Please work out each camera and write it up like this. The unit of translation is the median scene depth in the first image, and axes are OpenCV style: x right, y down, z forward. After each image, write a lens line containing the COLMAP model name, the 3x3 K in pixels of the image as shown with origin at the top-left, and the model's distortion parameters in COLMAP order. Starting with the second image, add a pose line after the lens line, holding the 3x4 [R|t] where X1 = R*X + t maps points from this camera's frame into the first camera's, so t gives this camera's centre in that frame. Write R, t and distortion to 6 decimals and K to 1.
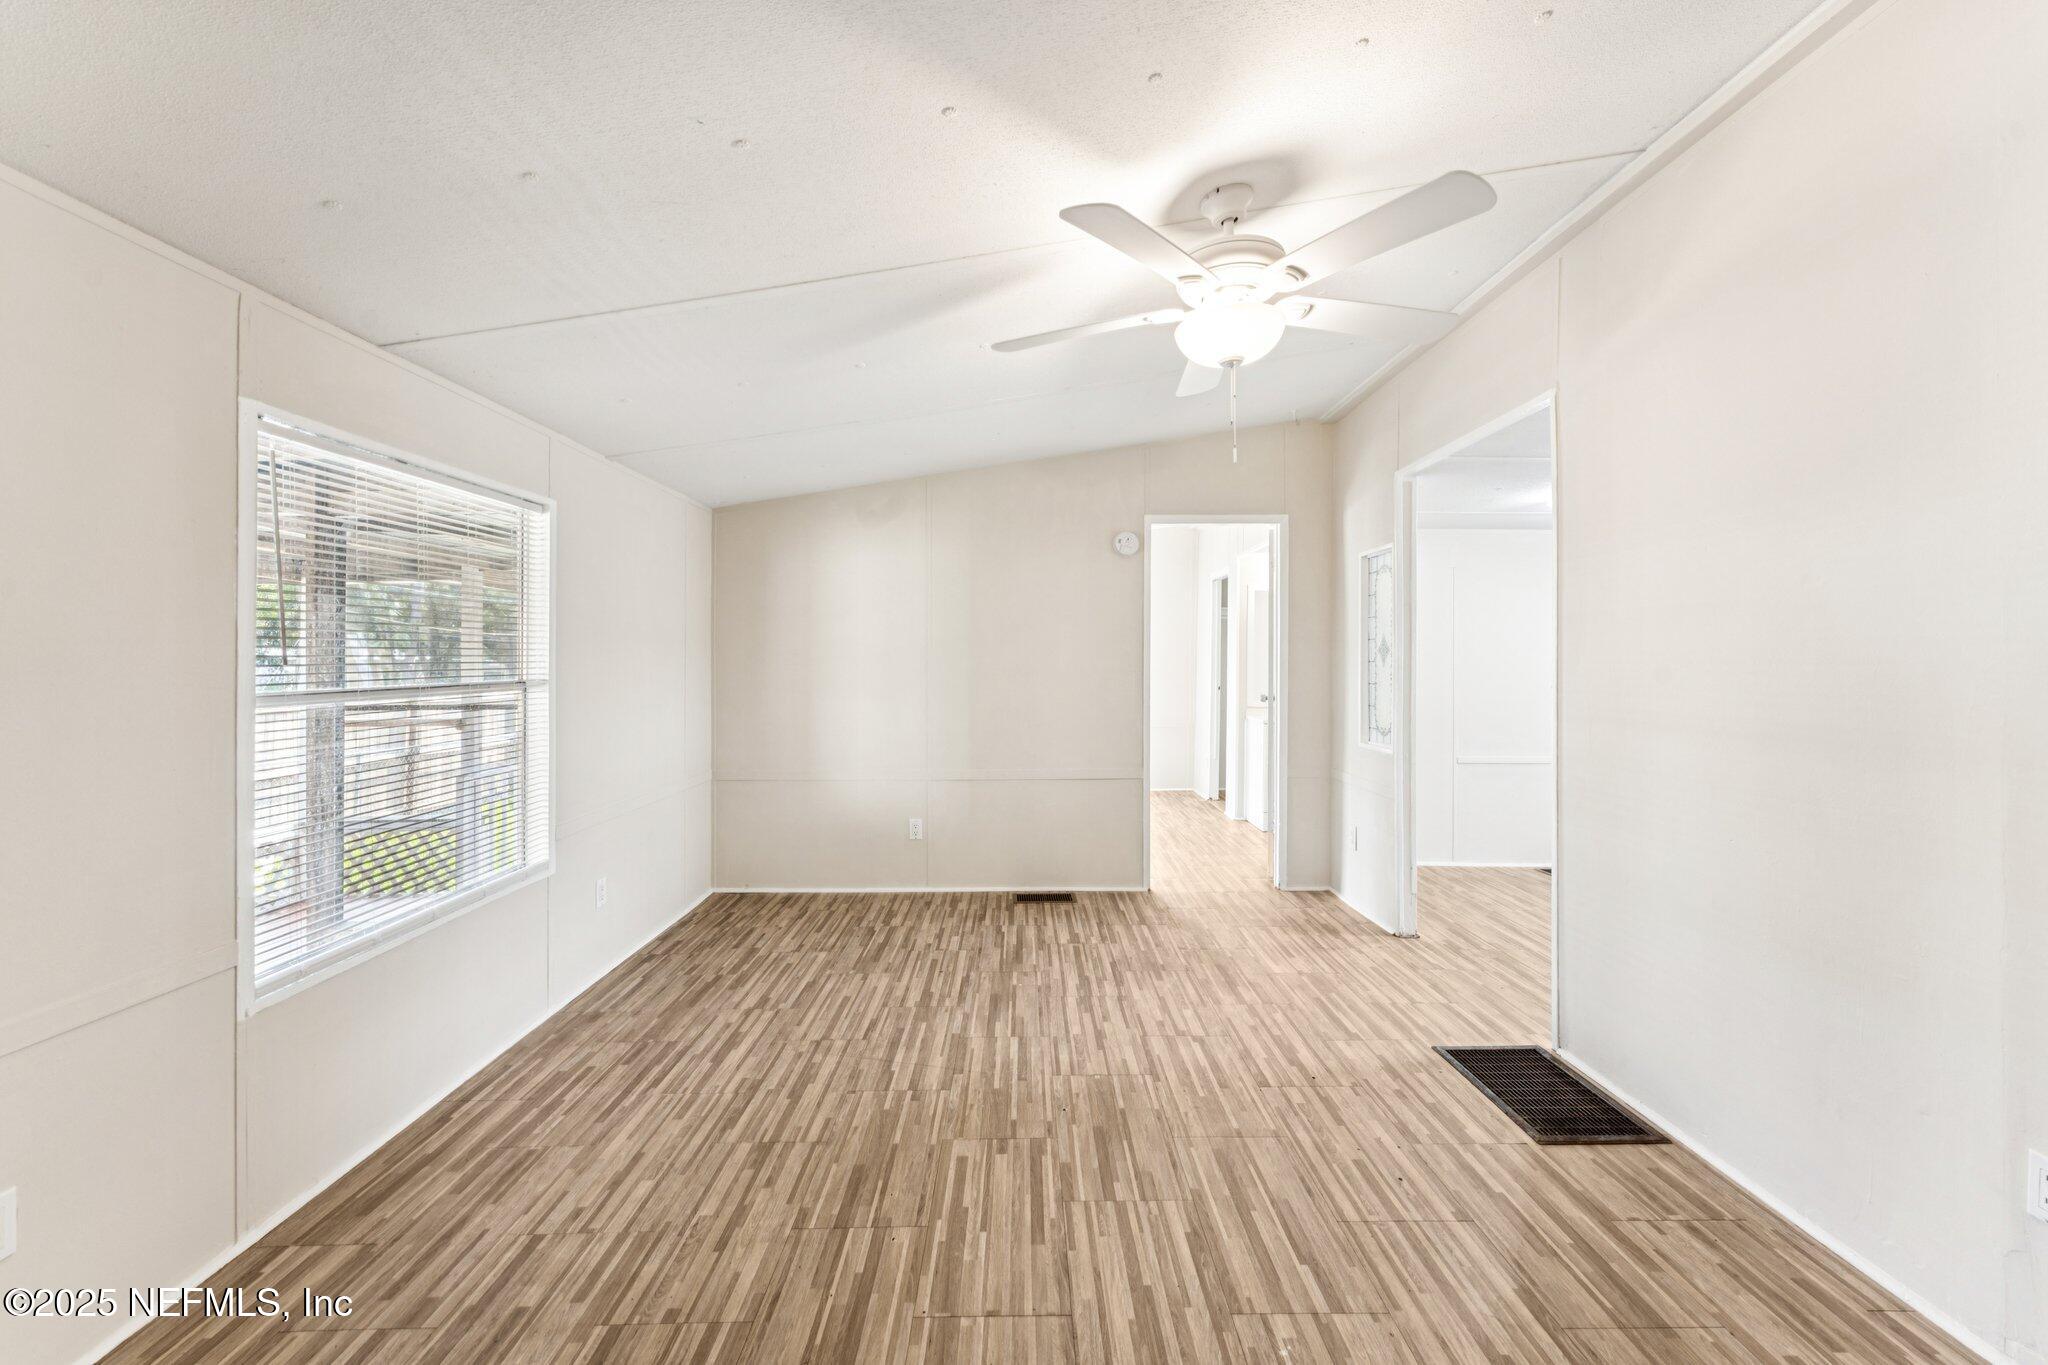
lens RADIAL K [[823.1, 0, 1021.6], [0, 823.1, 670.9], [0, 0, 1]] dist [0.002228, -0.000397]
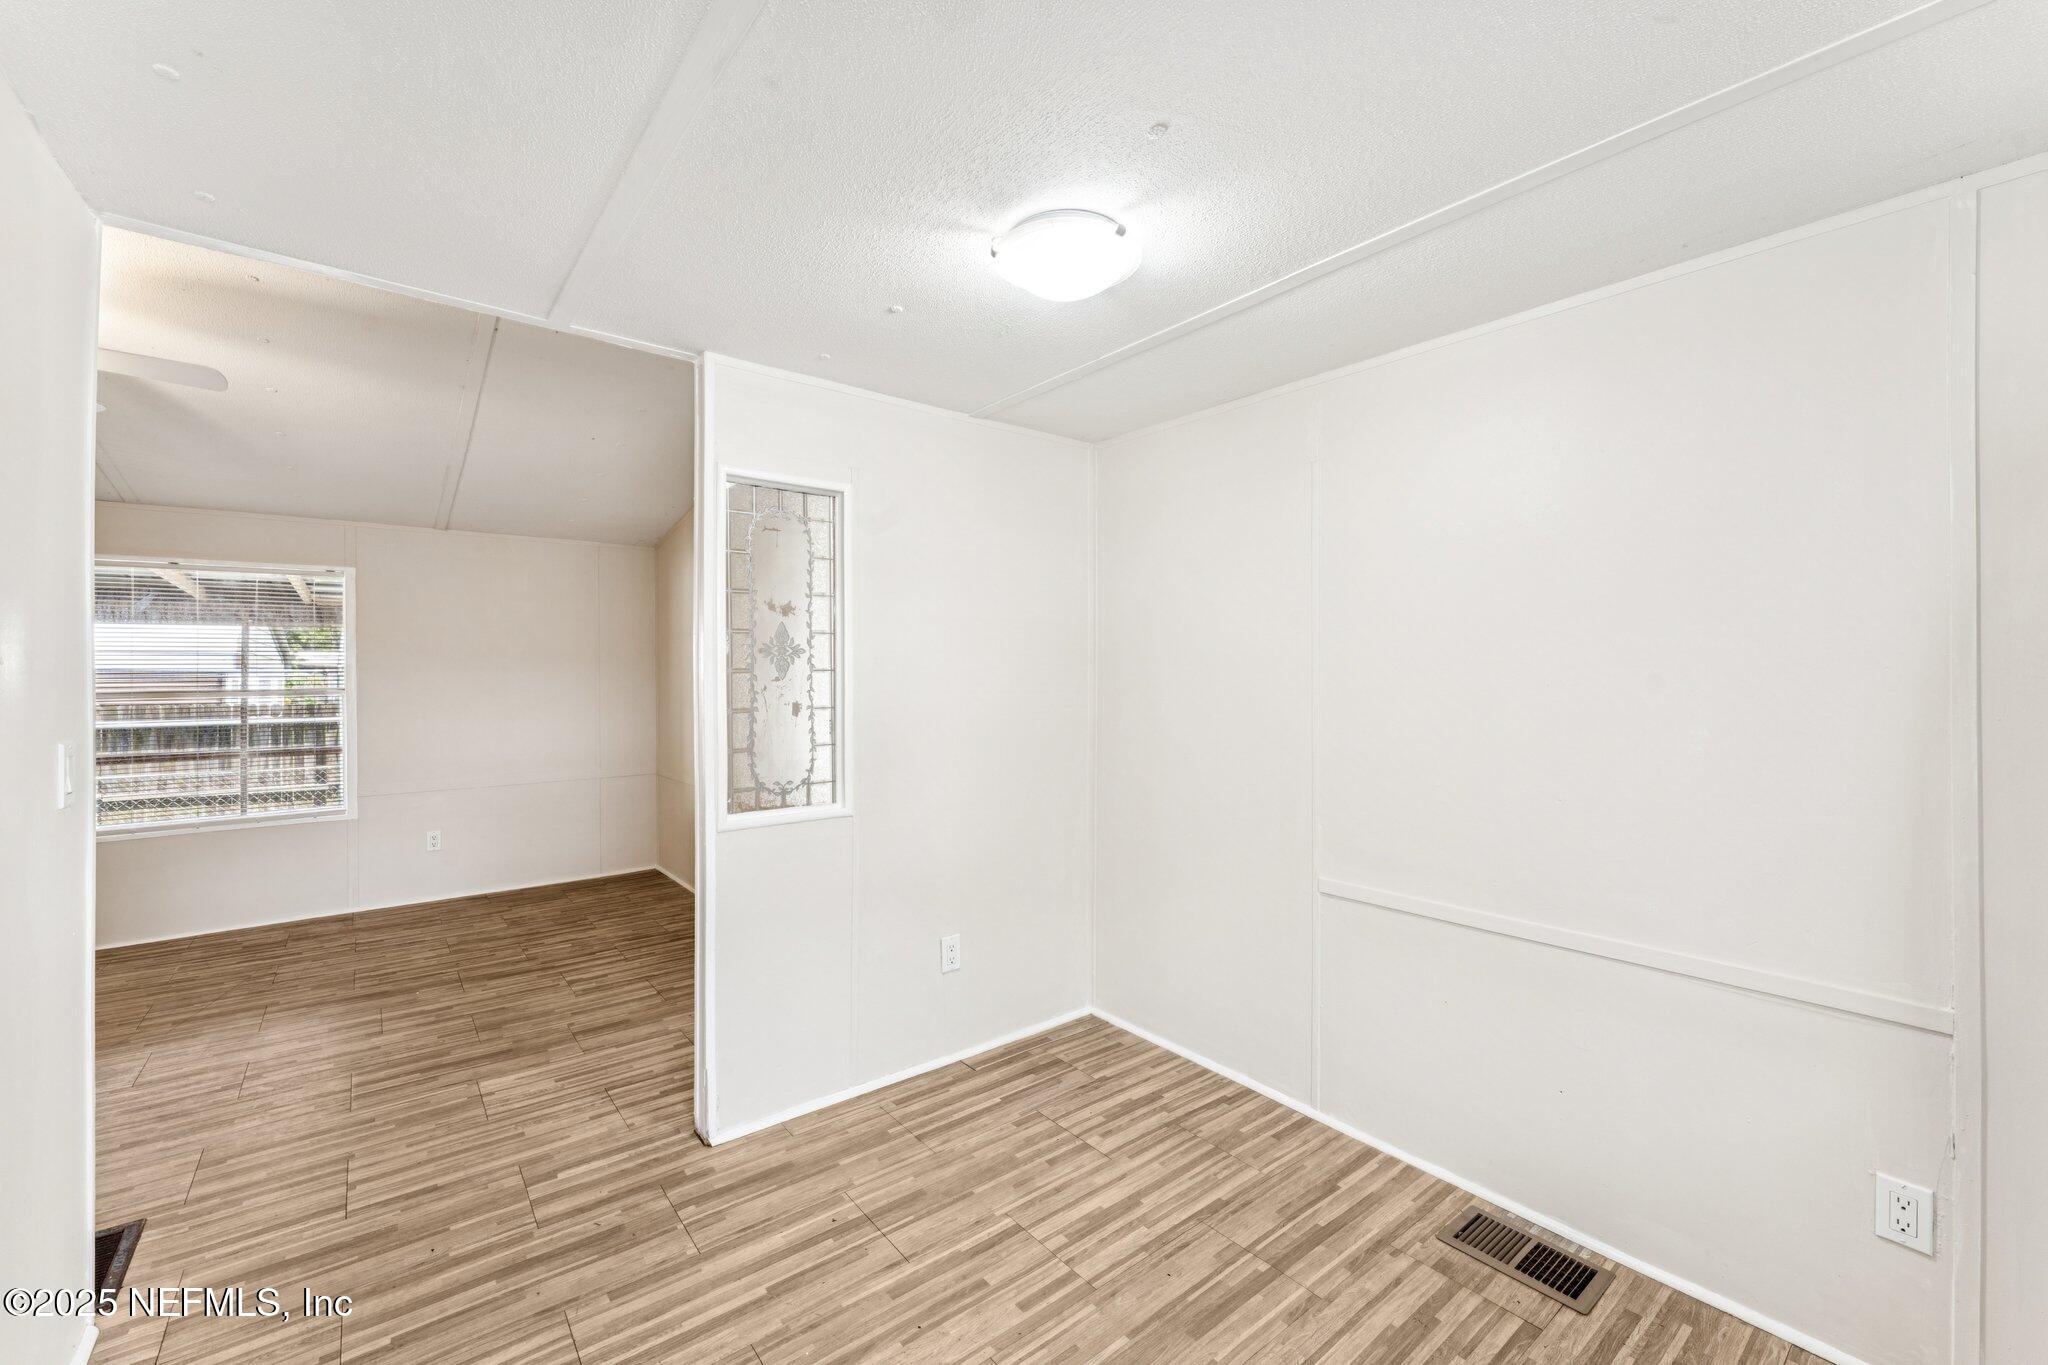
lens RADIAL K [[823.1, 0, 1023.3], [0, 823.1, 674.9], [0, 0, 1]] dist [0.002228, -0.000397]
pose [[0.621249, -0.004629, -0.783600, 1.091214], [-0.001205, 0.999976, -0.006863, -0.004612], [0.783612, 0.005208, 0.621228, 0.822007]]
